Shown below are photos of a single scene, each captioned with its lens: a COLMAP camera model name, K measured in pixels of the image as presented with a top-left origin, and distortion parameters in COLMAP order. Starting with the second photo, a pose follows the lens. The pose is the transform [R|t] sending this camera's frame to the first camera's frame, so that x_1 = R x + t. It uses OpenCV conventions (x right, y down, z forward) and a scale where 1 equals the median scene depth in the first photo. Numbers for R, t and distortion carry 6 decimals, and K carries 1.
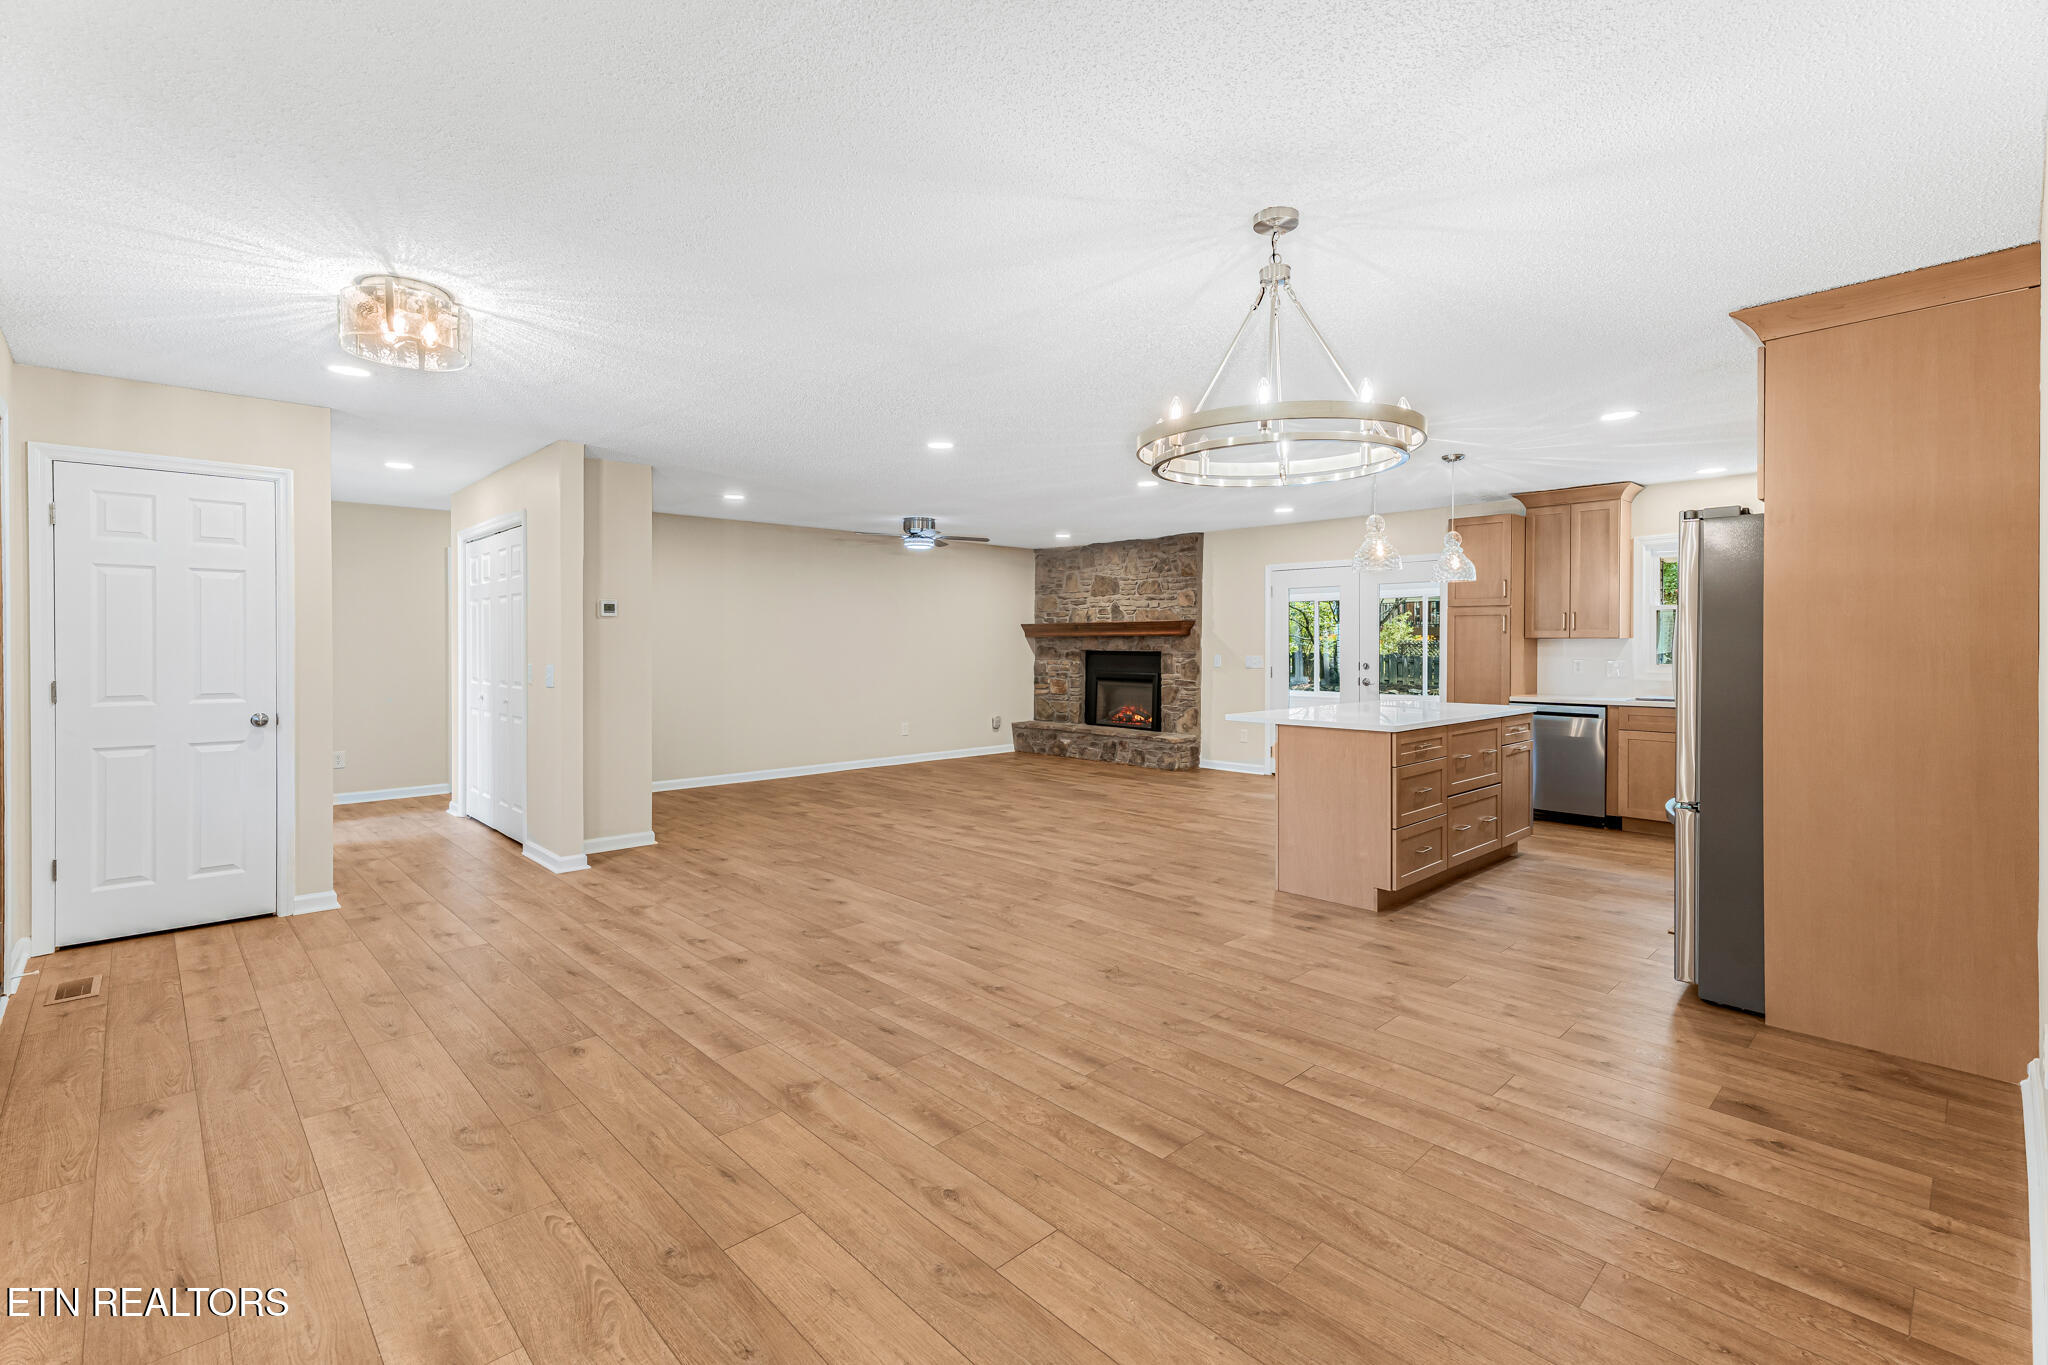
lens RADIAL K [[928.0, 0, 1026.1], [0, 928.0, 646.2], [0, 0, 1]] dist [0.008925, 0.000245]
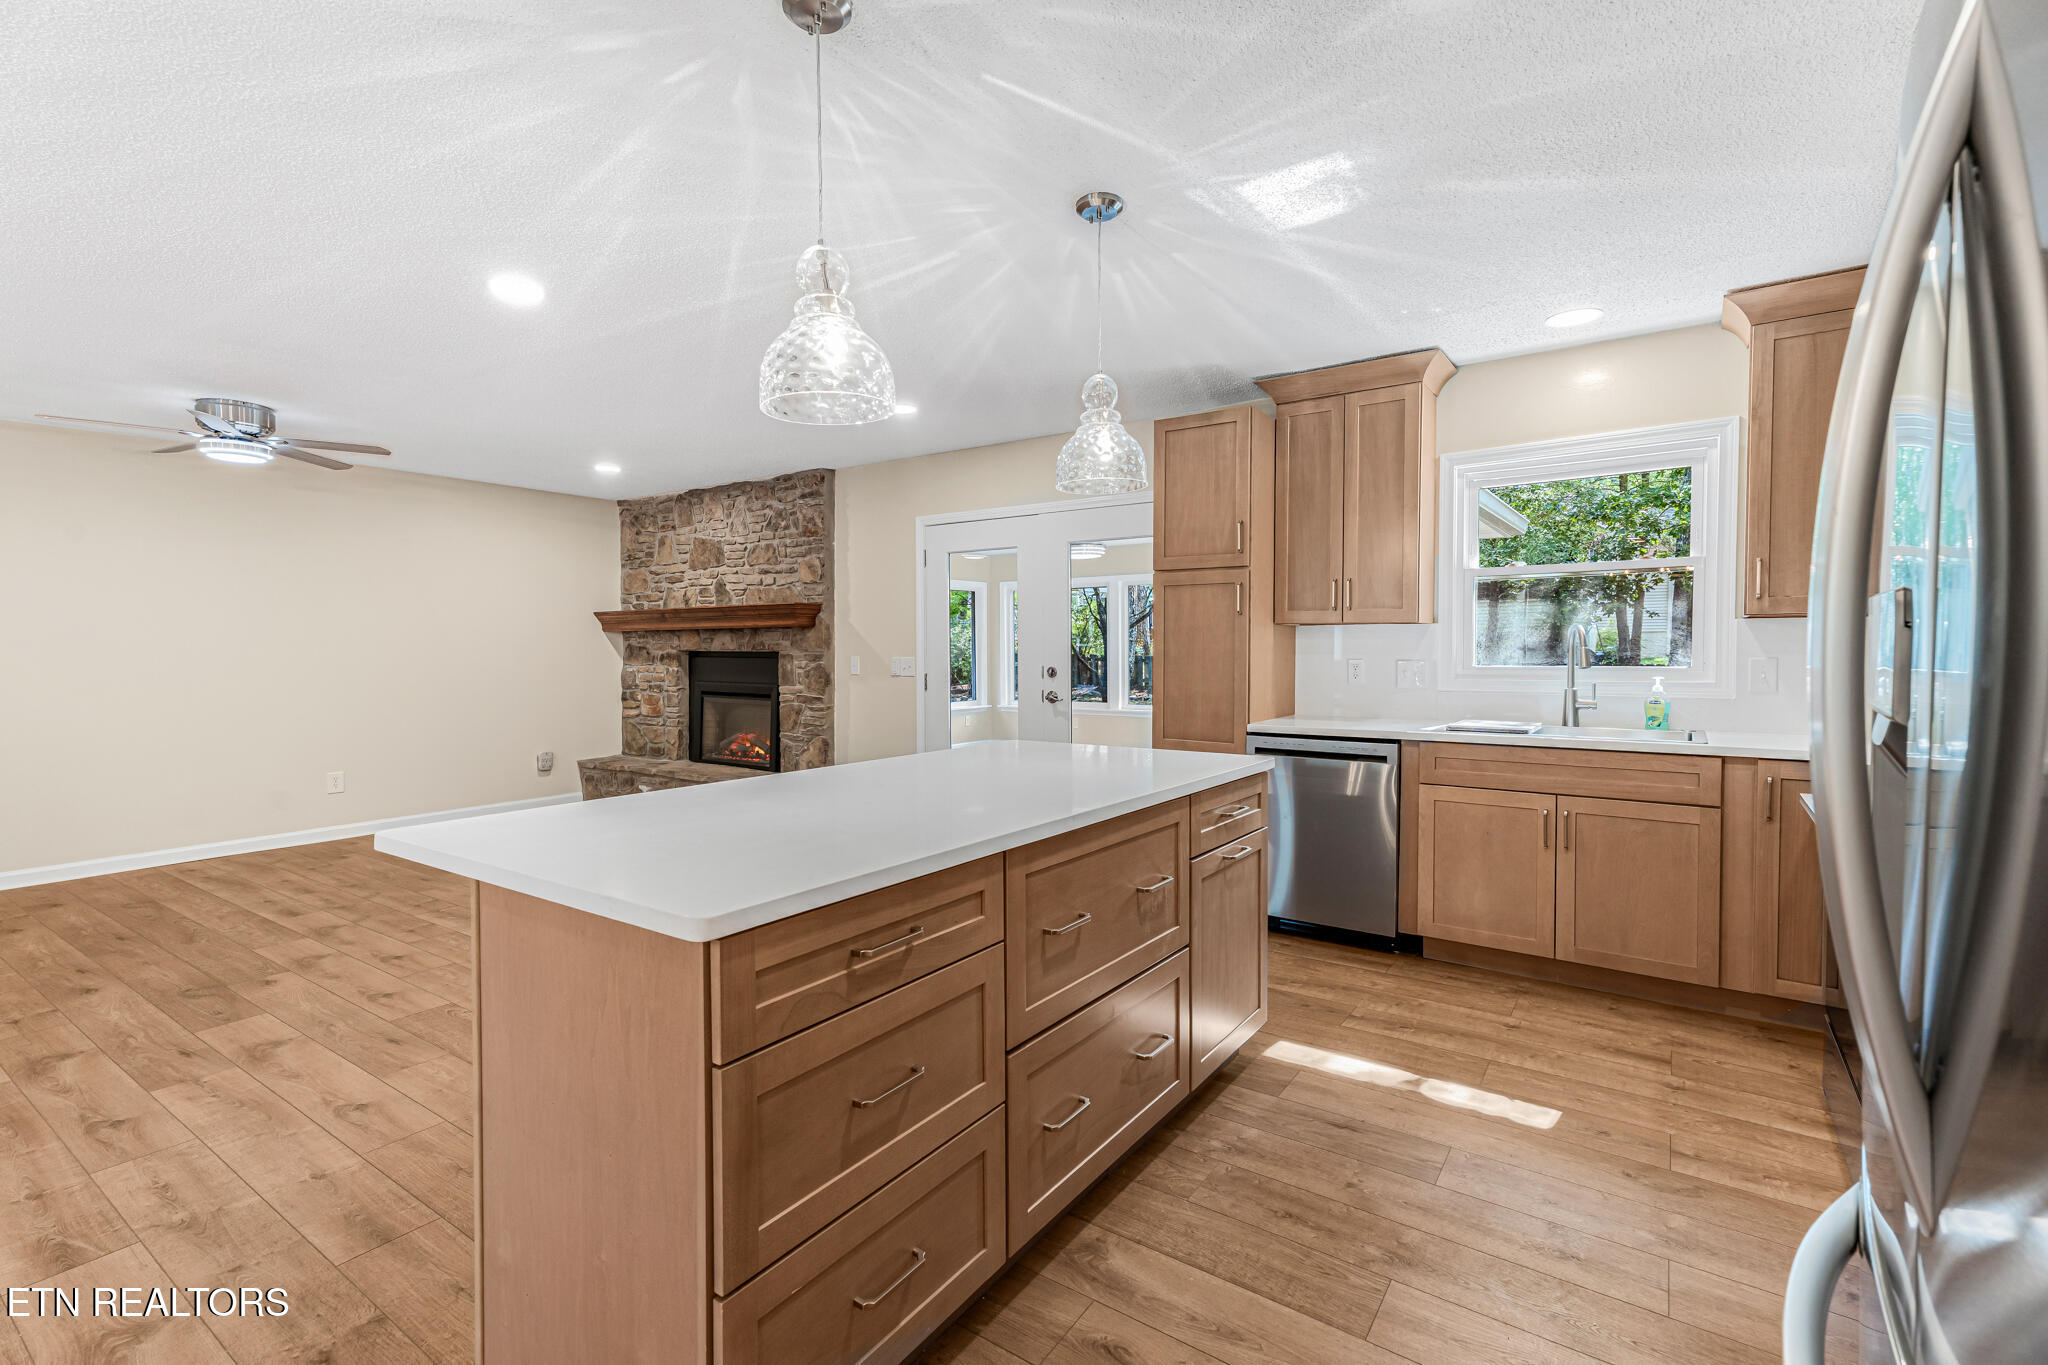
lens RADIAL K [[912.5, 0, 1029.3], [0, 912.5, 673.4], [0, 0, 1]] dist [0.027455, -0.000372]
pose [[0.981598, -0.009424, 0.190728, 0.199814], [0.004514, 0.999648, 0.026162, 0.005068], [-0.190908, -0.024819, 0.981294, 0.334877]]
